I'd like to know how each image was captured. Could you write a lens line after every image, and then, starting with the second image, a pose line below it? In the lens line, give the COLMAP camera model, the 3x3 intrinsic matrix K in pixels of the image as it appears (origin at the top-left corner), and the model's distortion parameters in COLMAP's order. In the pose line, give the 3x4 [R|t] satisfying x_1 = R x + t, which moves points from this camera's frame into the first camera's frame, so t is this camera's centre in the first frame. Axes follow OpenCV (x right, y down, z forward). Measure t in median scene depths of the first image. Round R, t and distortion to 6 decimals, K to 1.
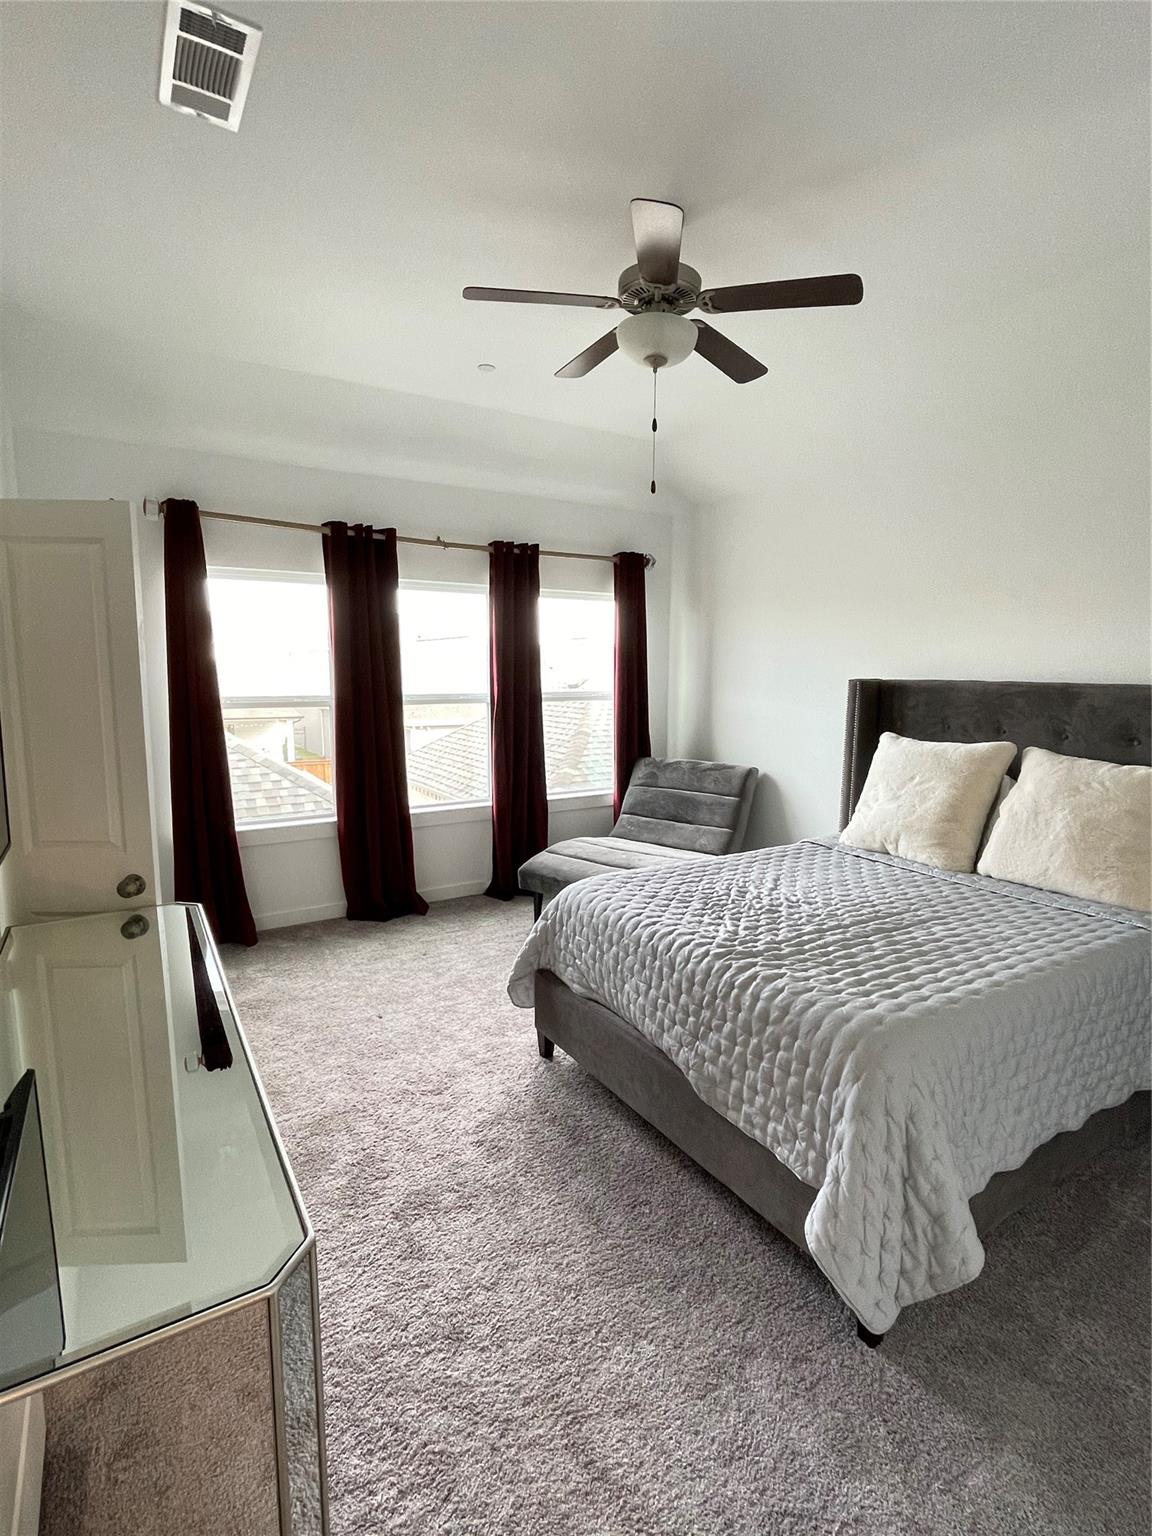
lens RADIAL K [[736.1, 0, 575.4], [0, 736.1, 773.7], [0, 0, 1]] dist [-0.006812, -0.000164]
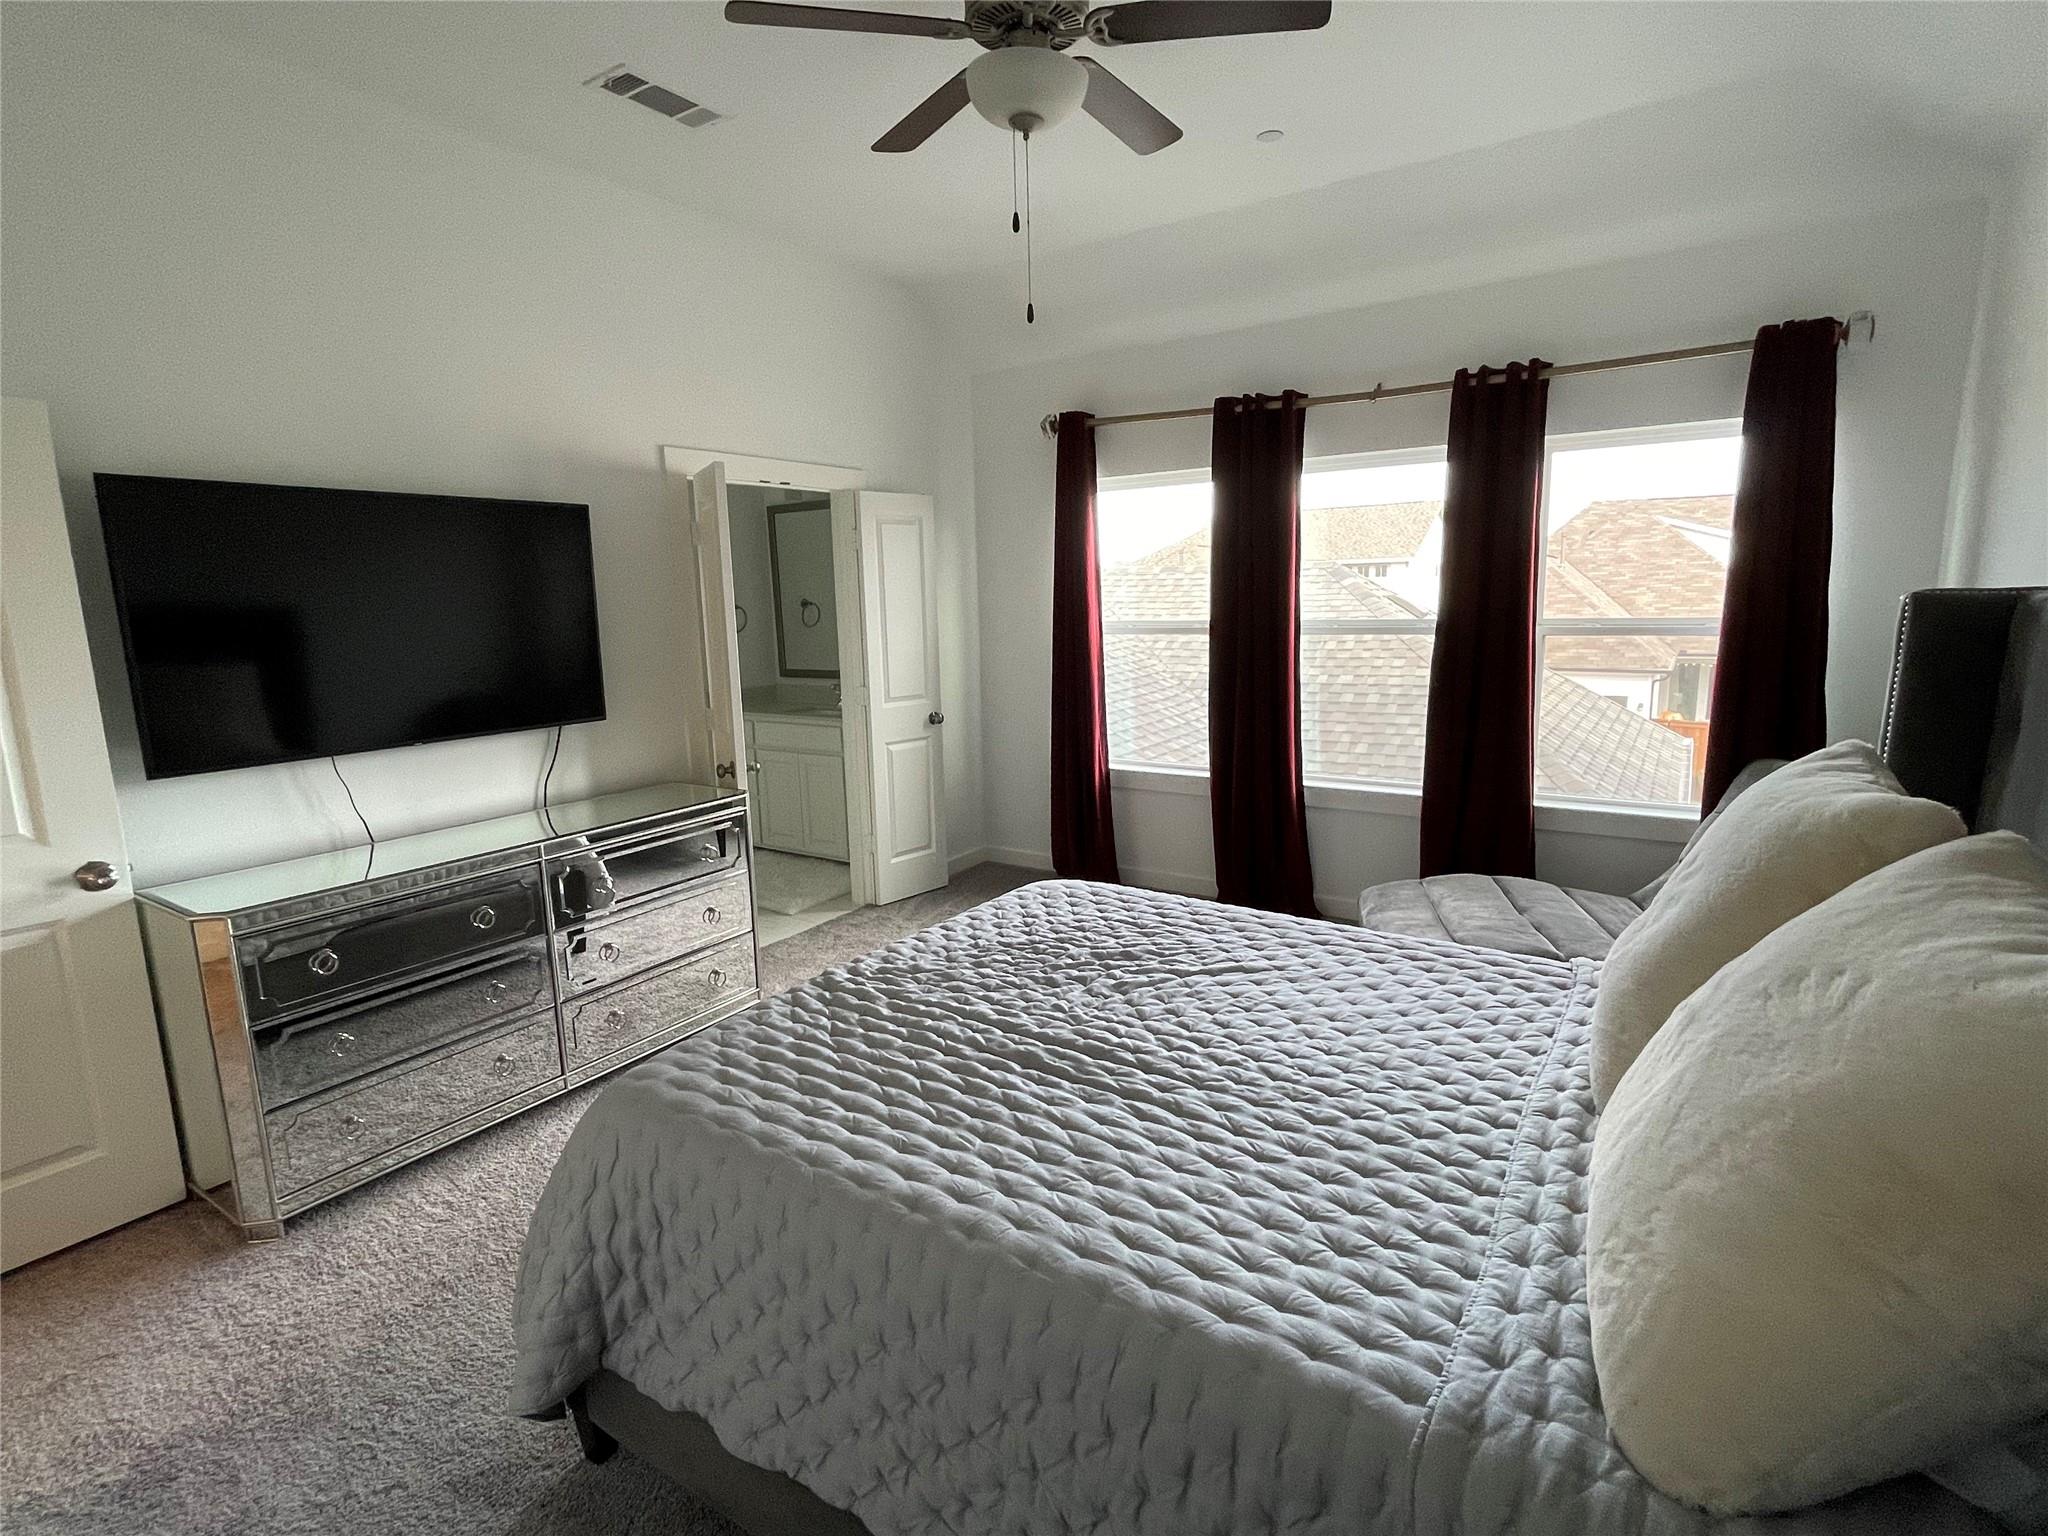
lens RADIAL K [[981.4, 0, 1029.9], [0, 981.4, 768.9], [0, 0, 1]] dist [-0.006812, -0.000164]
pose [[0.430274, 0.144413, -0.891072, 0.904656], [-0.102717, 0.988542, 0.110610, -0.071957], [0.896835, 0.043936, 0.440178, 0.582896]]
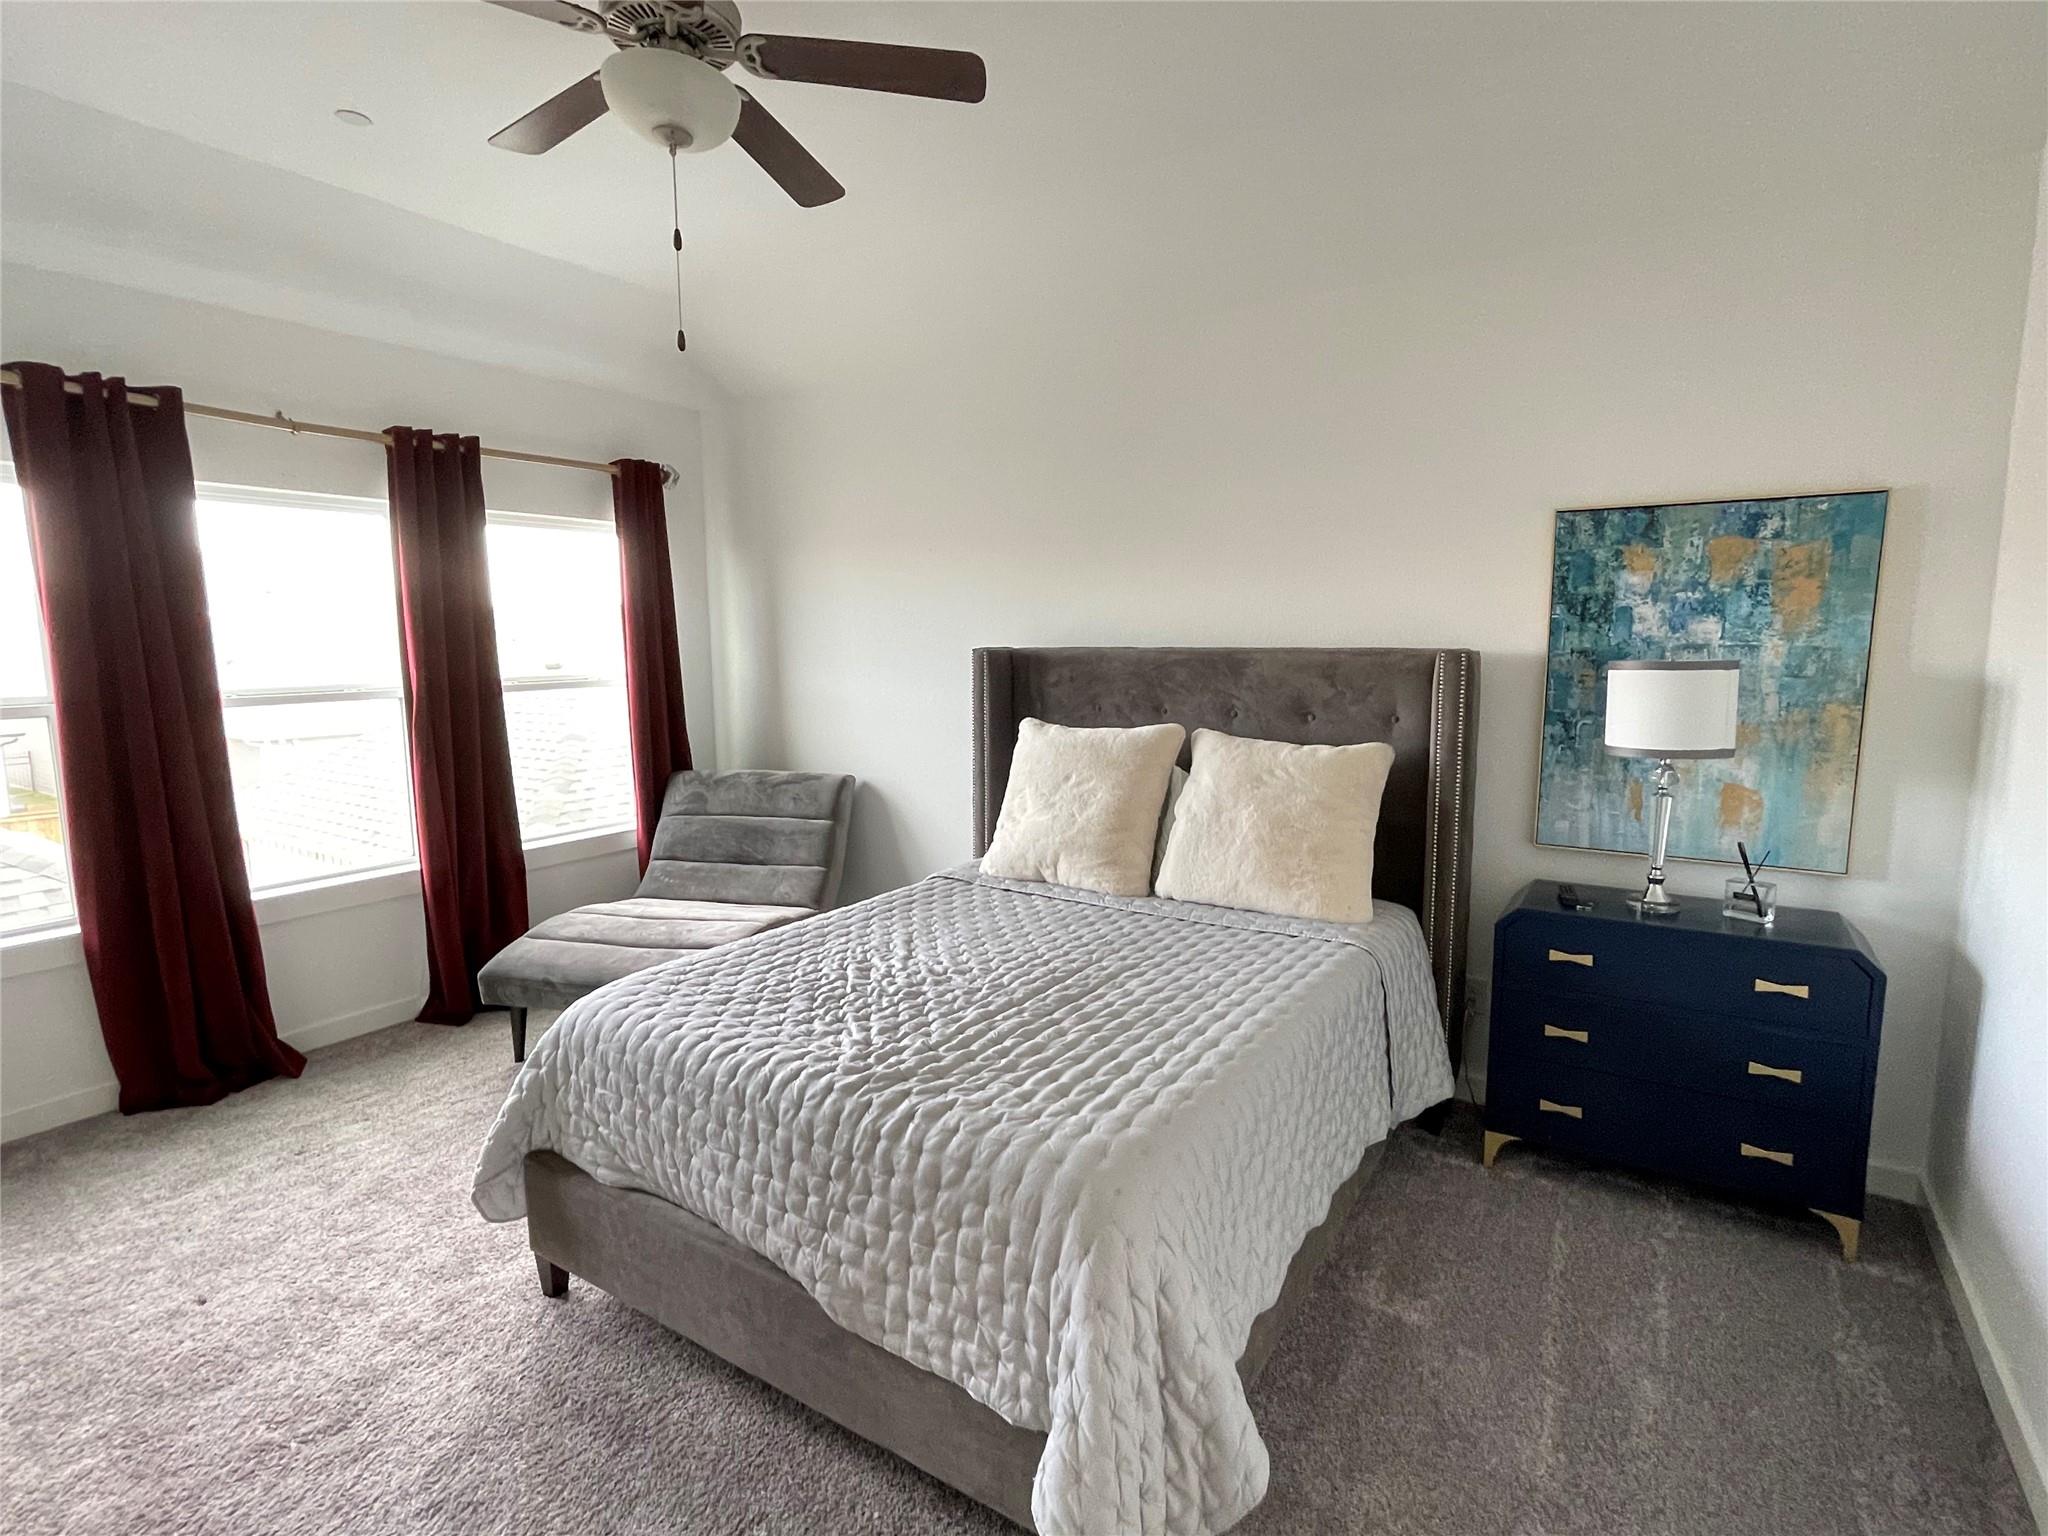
lens RADIAL K [[981.4, 0, 1029.9], [0, 981.4, 768.9], [0, 0, 1]] dist [-0.006812, -0.000164]
pose [[0.901619, -0.067576, 0.427220, -0.003888], [0.071659, 0.997408, 0.006534, -0.015358], [-0.426554, 0.024723, 0.904124, 0.134243]]
